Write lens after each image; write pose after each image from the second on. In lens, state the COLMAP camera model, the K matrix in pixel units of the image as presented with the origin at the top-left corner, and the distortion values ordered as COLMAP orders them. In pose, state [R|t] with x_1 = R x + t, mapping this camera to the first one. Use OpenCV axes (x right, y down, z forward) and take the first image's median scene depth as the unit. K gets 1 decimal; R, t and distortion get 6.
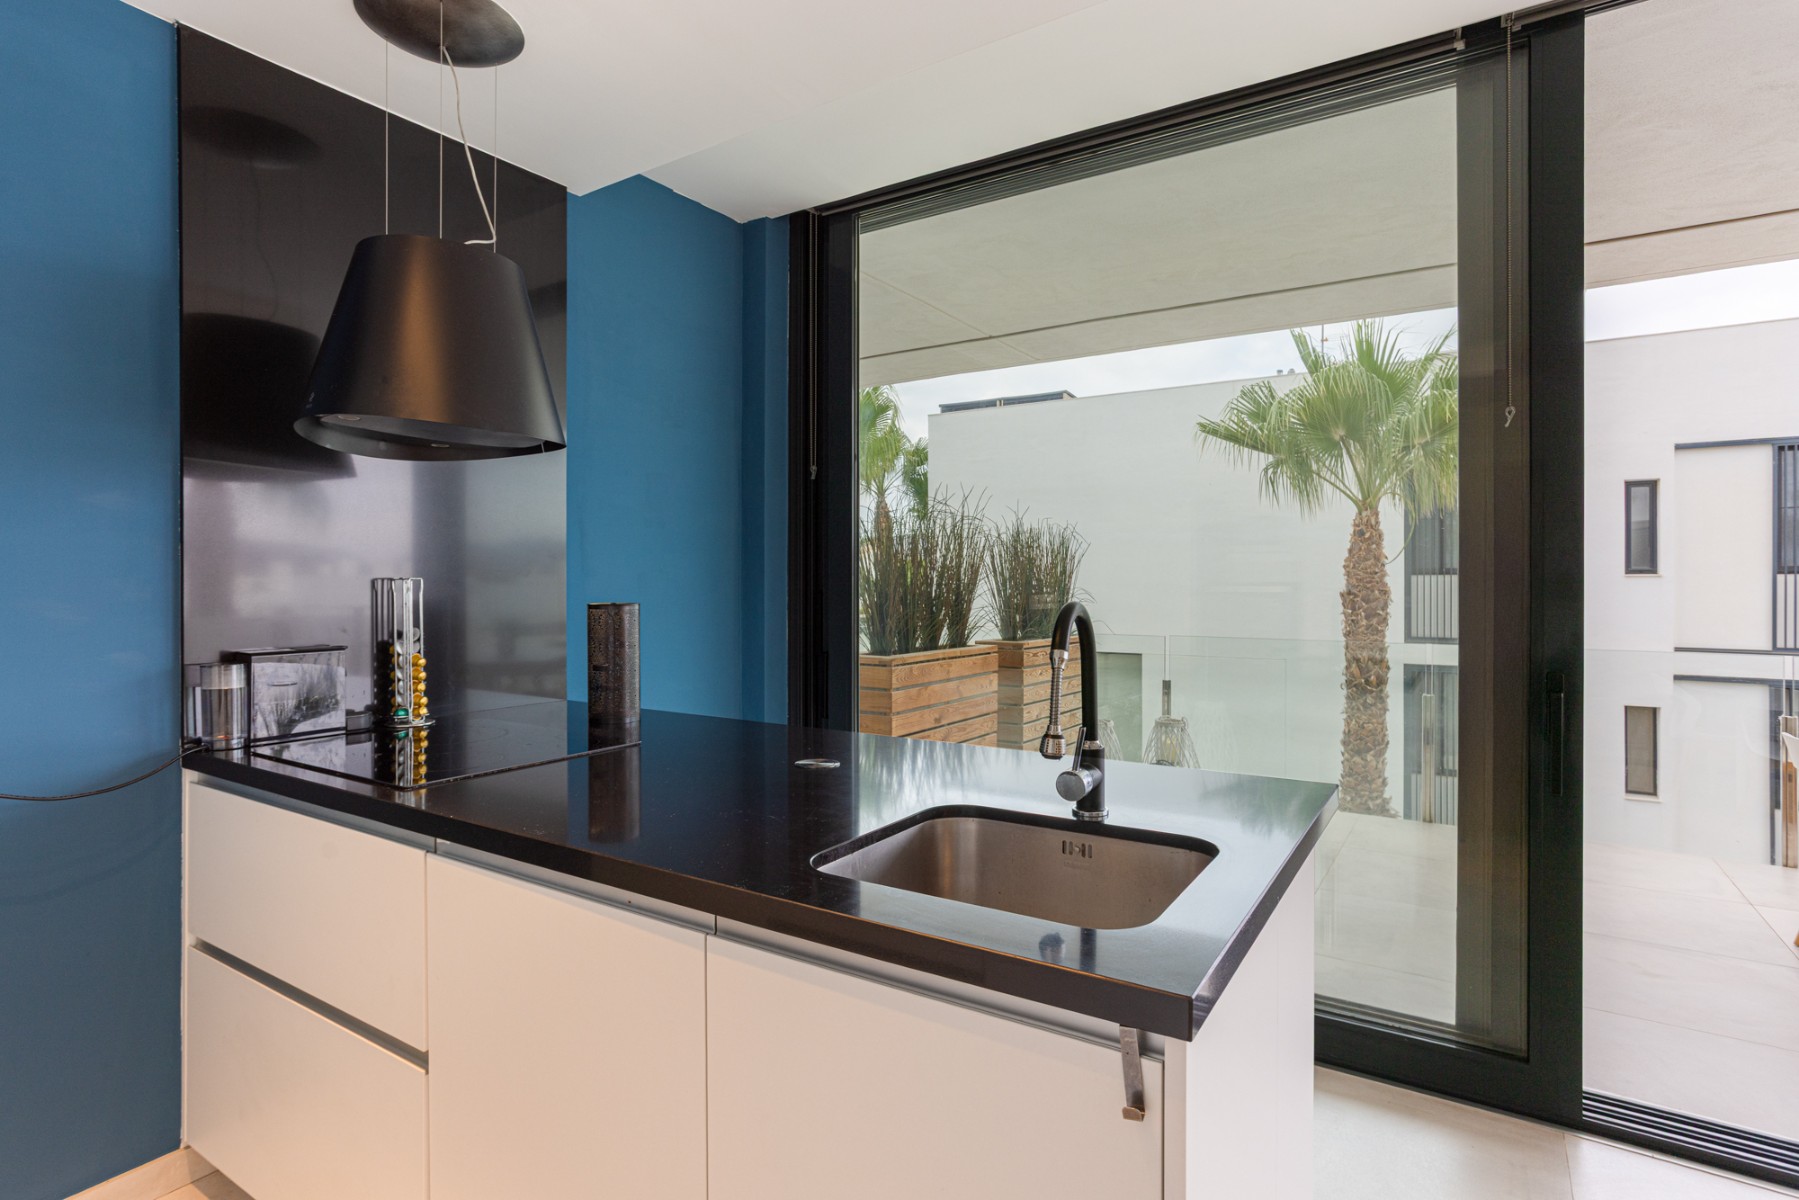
lens RADIAL K [[892.0, 0, 909.2], [0, 892.0, 576.2], [0, 0, 1]] dist [-0.029678, 0.020005]
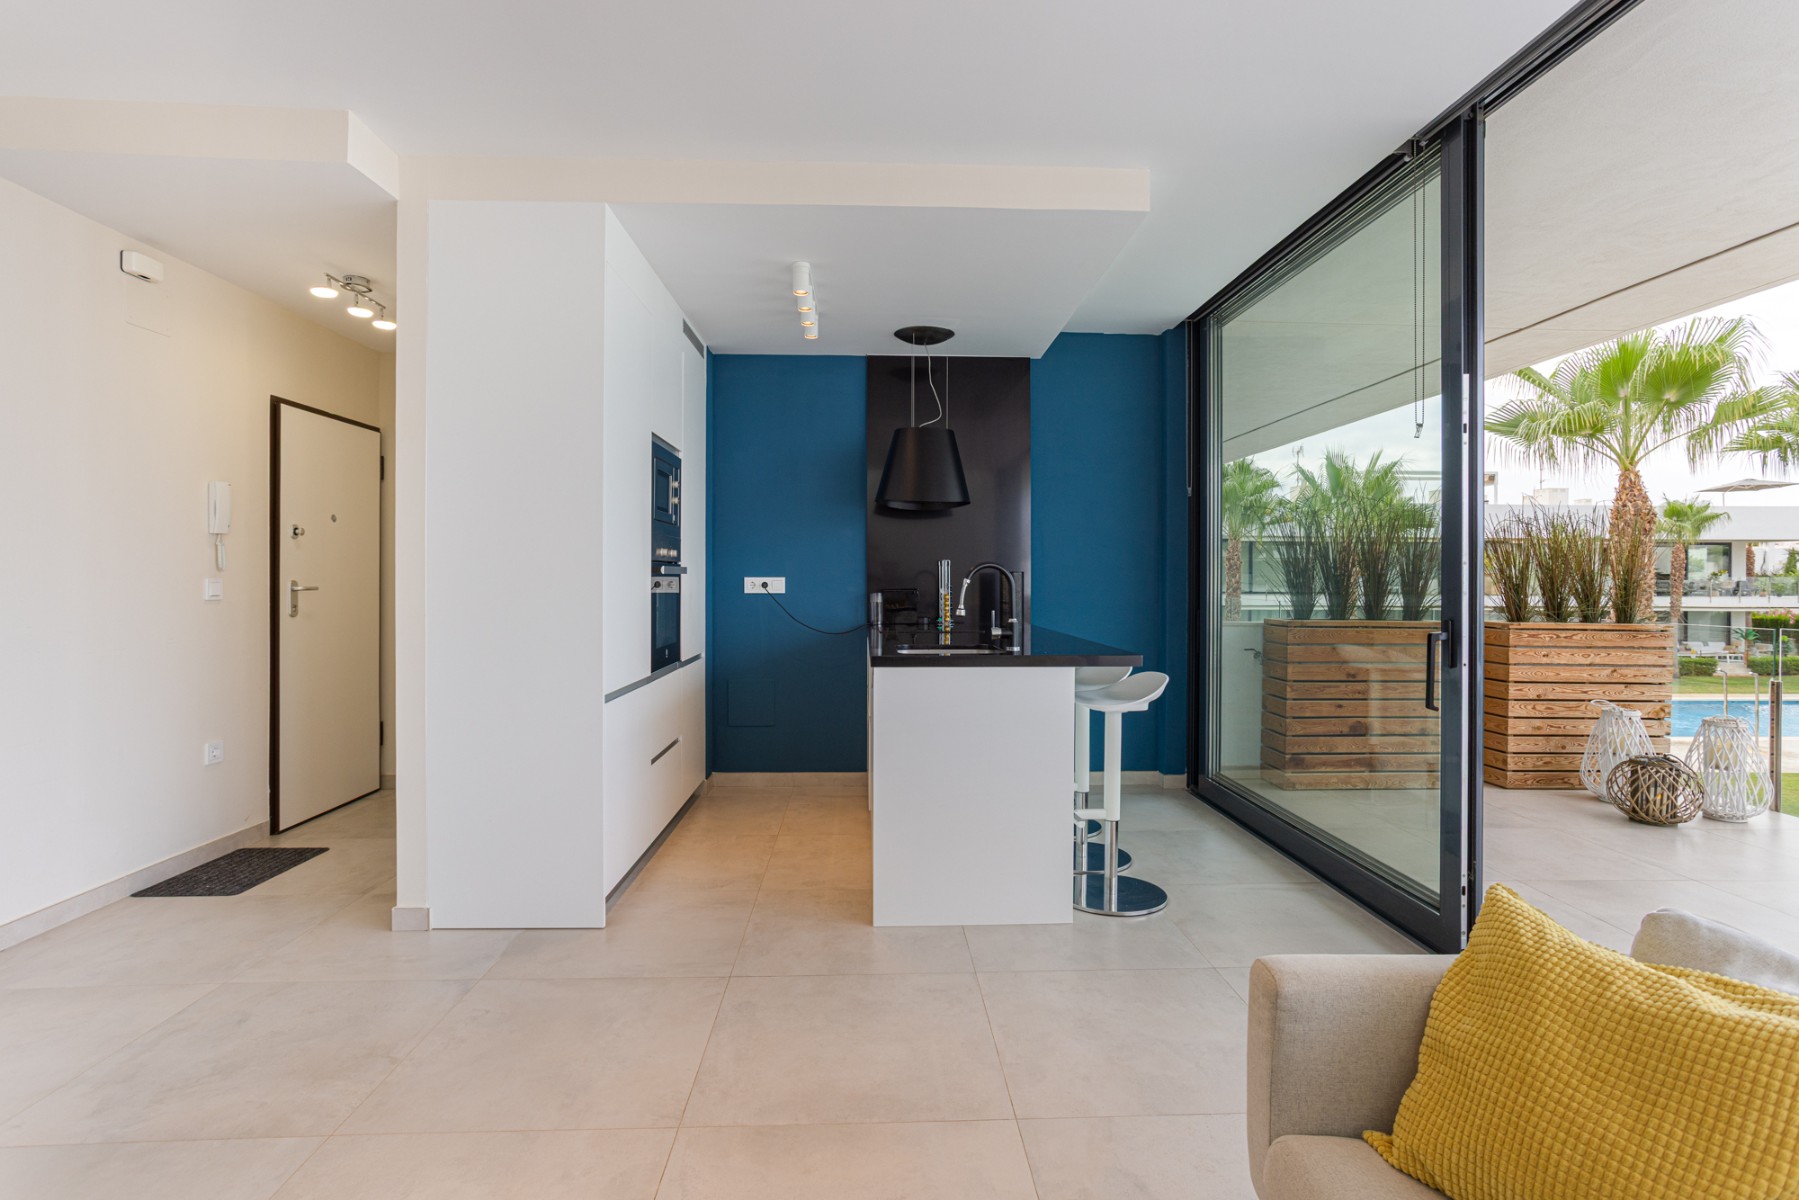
lens RADIAL K [[892.0, 0, 902.4], [0, 892.0, 578.6], [0, 0, 1]] dist [-0.029678, 0.020005]
pose [[0.572767, 0.003350, -0.819711, 0.287328], [-0.001095, 0.999994, 0.003321, 0.009789], [0.819717, -0.001005, 0.572767, -0.091345]]
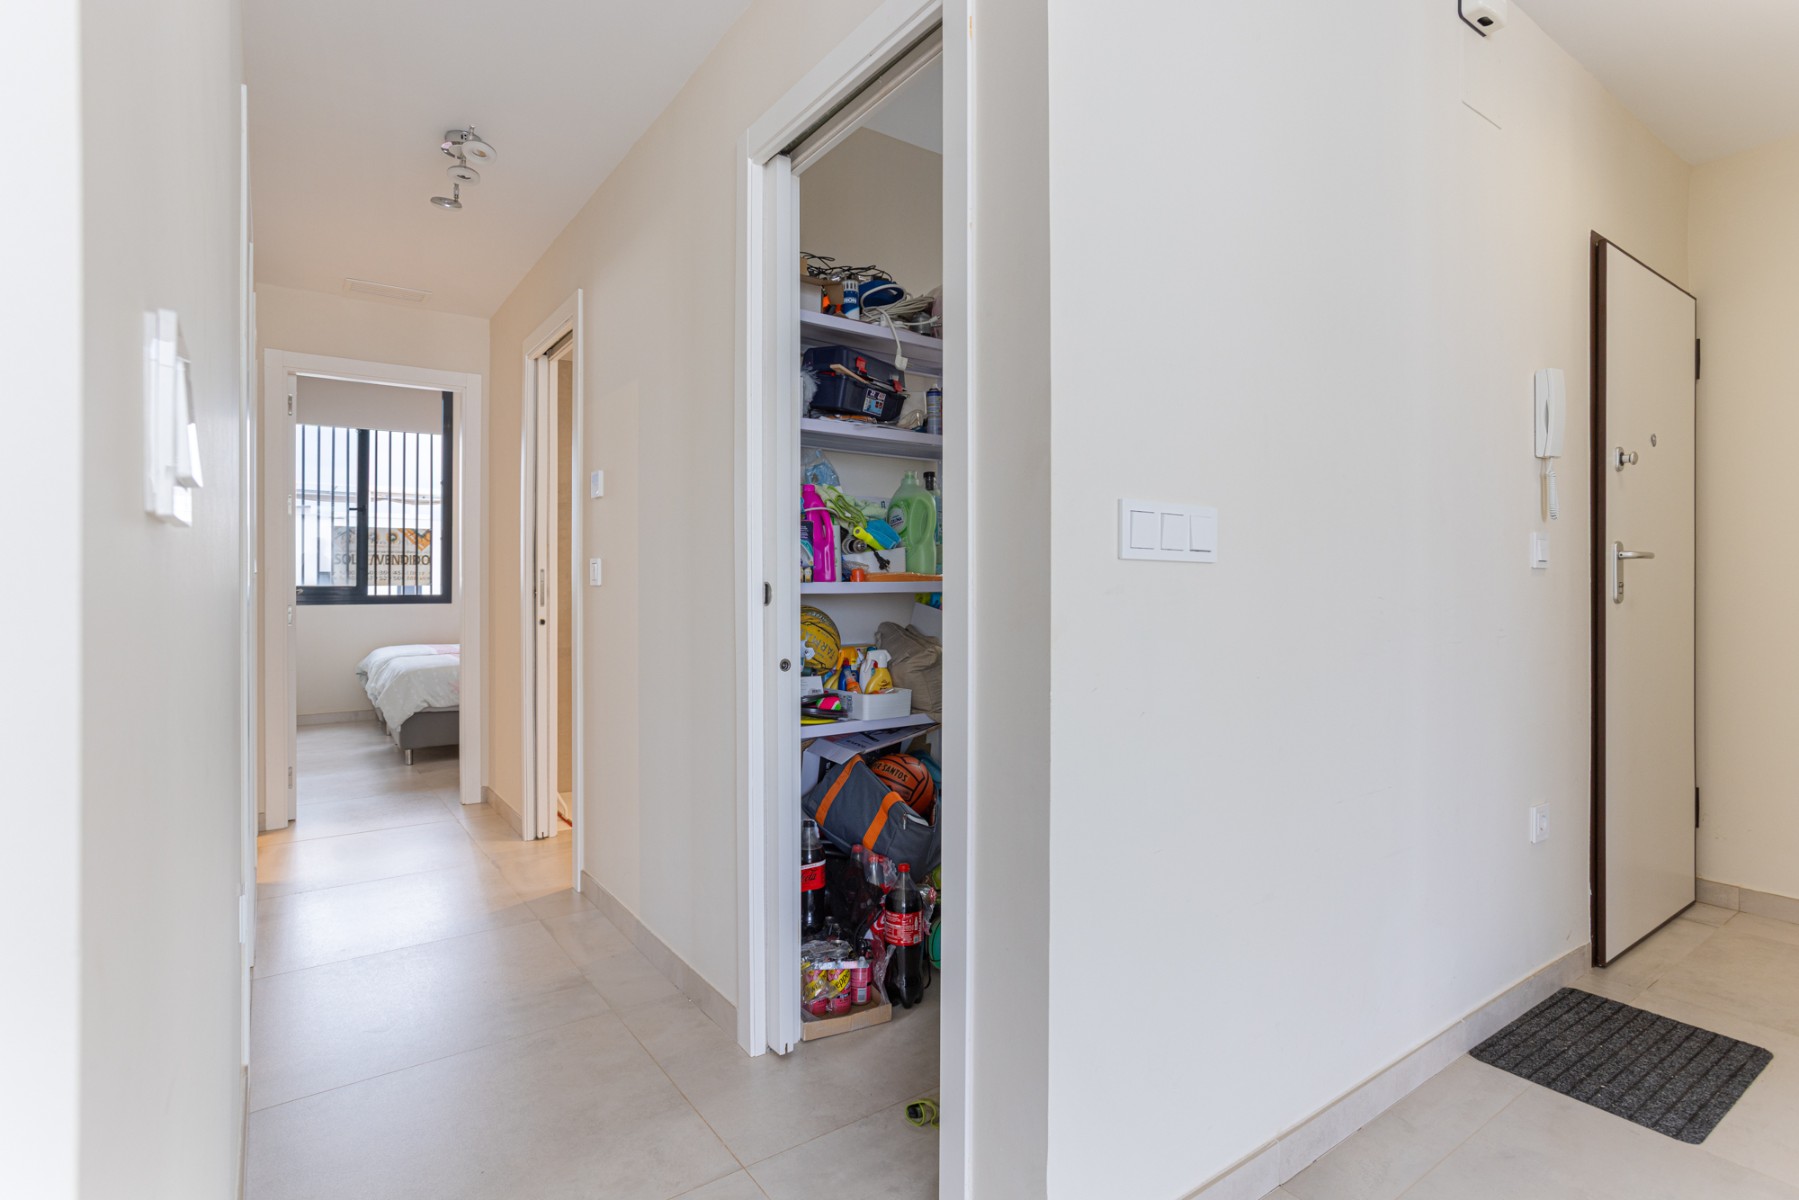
lens RADIAL K [[892.0, 0, 896.7], [0, 892.0, 582.8], [0, 0, 1]] dist [-0.029678, 0.020005]
pose [[-0.368819, -0.001065, -0.929501, 0.073258], [0.000585, 0.999999, -0.001378, 0.024933], [0.929501, -0.001052, -0.368818, -0.189383]]
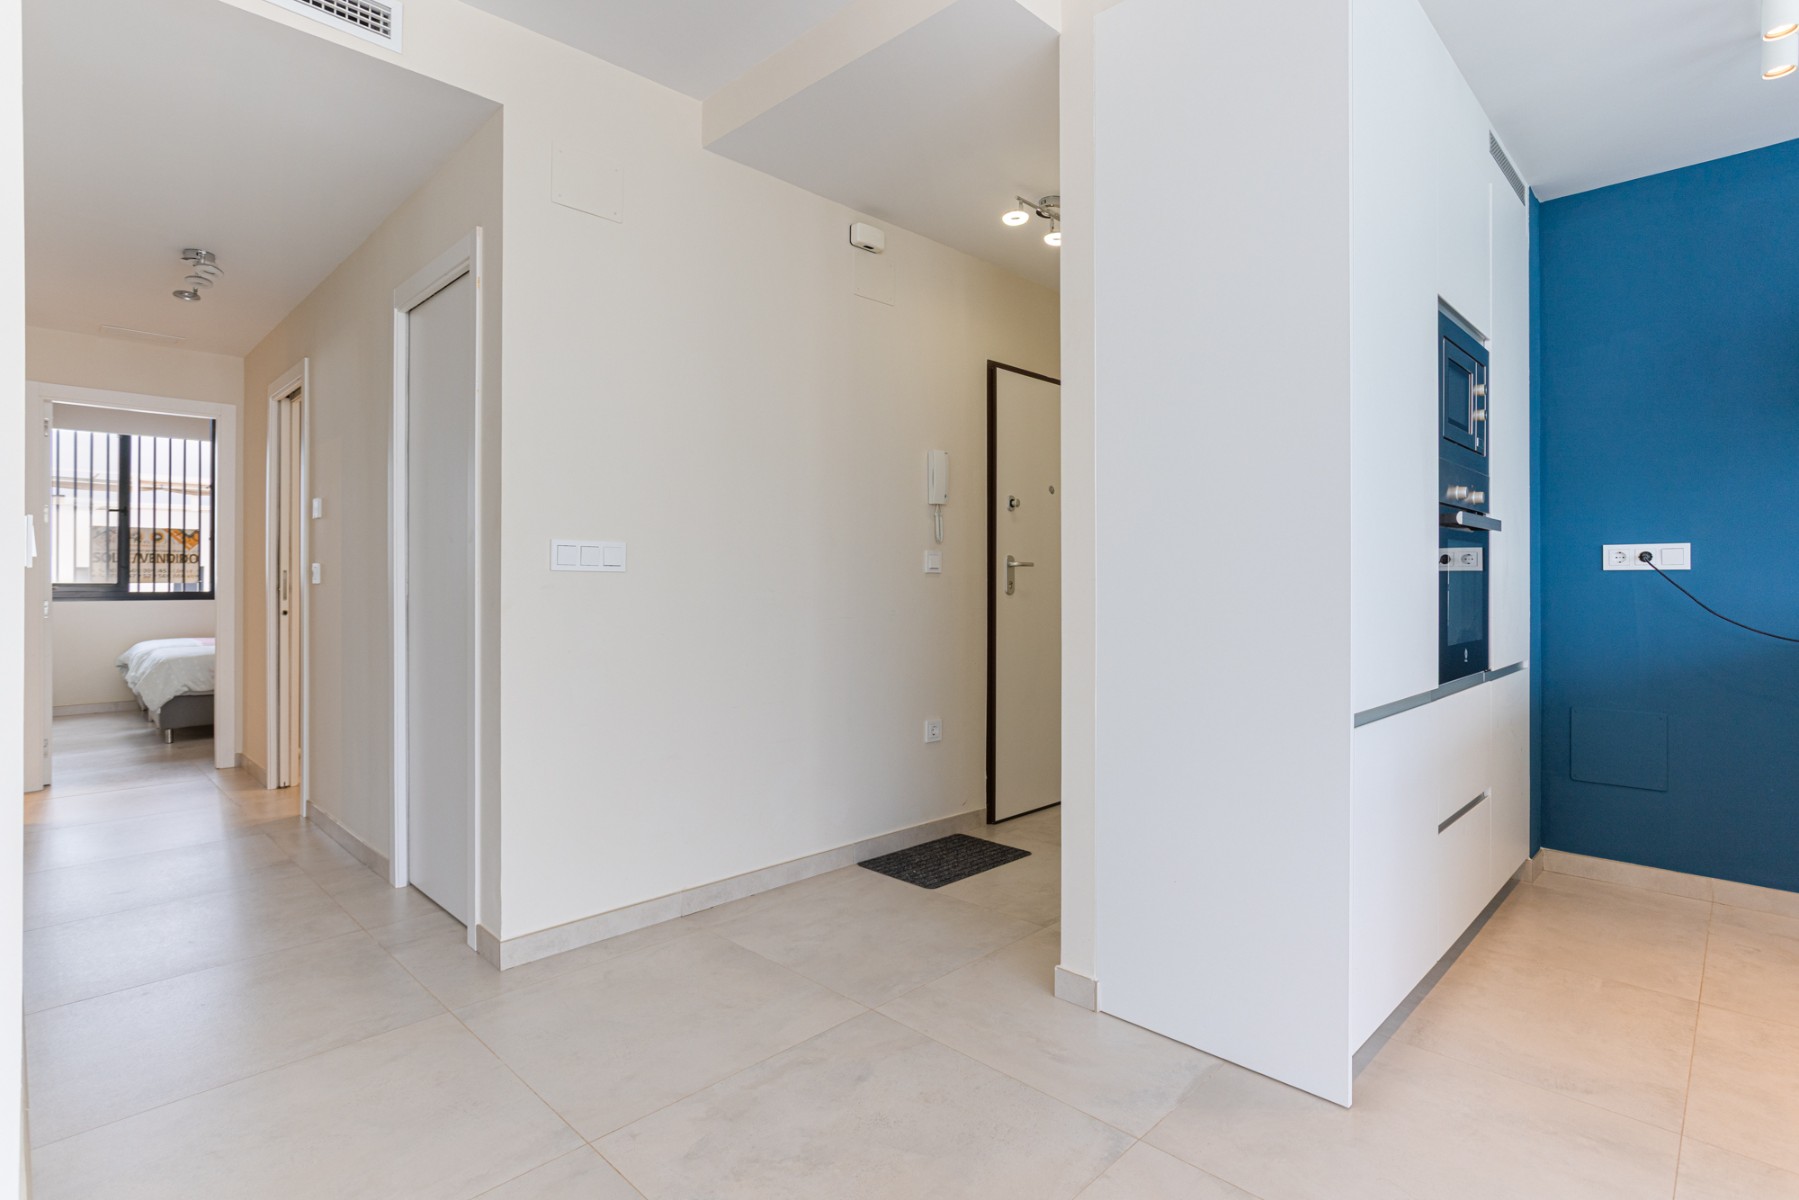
lens RADIAL K [[892.0, 0, 906.8], [0, 892.0, 577.7], [0, 0, 1]] dist [-0.029678, 0.020005]
pose [[-0.199656, -0.003165, -0.979861, 0.170251], [0.000222, 0.999995, -0.003275, 0.024072], [0.979866, -0.000872, -0.199654, -0.052167]]
